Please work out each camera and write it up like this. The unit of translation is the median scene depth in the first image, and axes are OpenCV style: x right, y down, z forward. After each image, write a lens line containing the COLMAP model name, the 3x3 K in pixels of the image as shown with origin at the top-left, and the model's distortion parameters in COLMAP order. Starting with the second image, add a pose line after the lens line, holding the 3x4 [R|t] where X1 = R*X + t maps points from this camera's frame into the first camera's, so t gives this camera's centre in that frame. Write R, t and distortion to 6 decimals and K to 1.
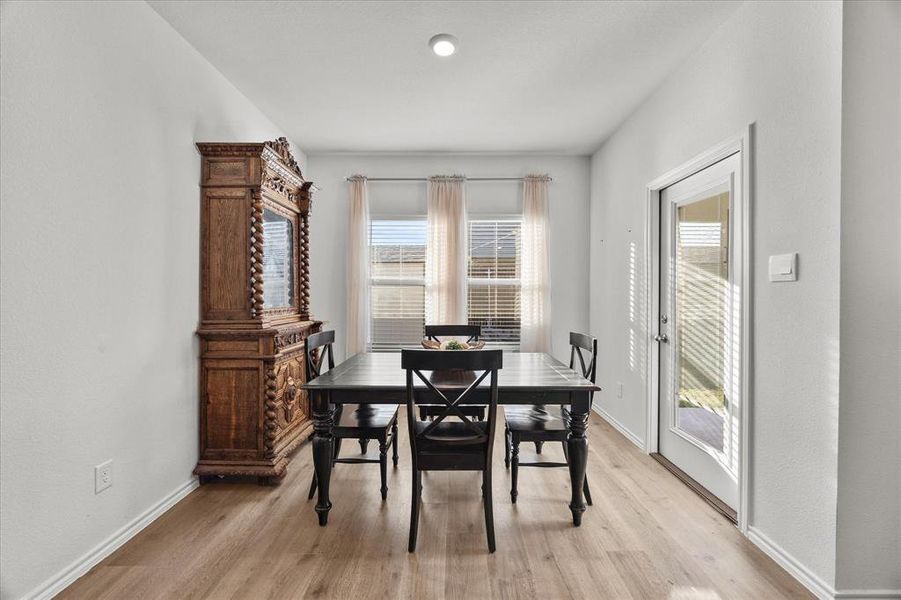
lens RADIAL K [[345.0, 0, 452.9], [0, 345.0, 297.2], [0, 0, 1]] dist [-0.000770, -0.000083]
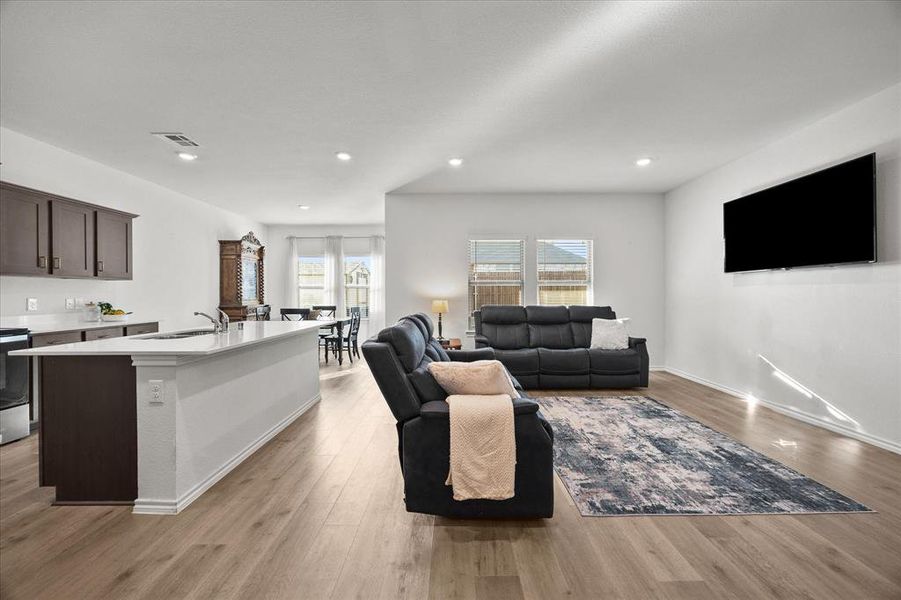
lens RADIAL K [[345.0, 0, 454.4], [0, 345.0, 295.5], [0, 0, 1]] dist [-0.000770, -0.000083]
pose [[0.999969, -0.007744, 0.001450, 1.028872], [0.007747, 0.999967, -0.002234, 0.026919], [-0.001432, 0.002245, 0.999996, -1.587882]]
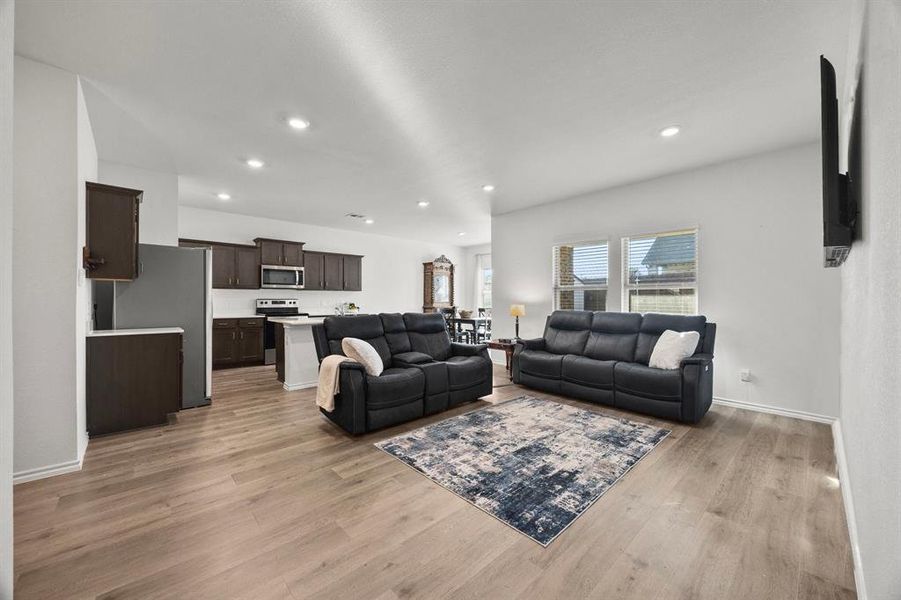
lens RADIAL K [[345.0, 0, 450.3], [0, 345.0, 300.2], [0, 0, 1]] dist [-0.000770, -0.000083]
pose [[0.674171, -0.001480, -0.738574, 2.305027], [-0.001671, 0.999992, -0.003529, 0.029525], [0.738574, 0.003613, 0.674163, -1.426875]]
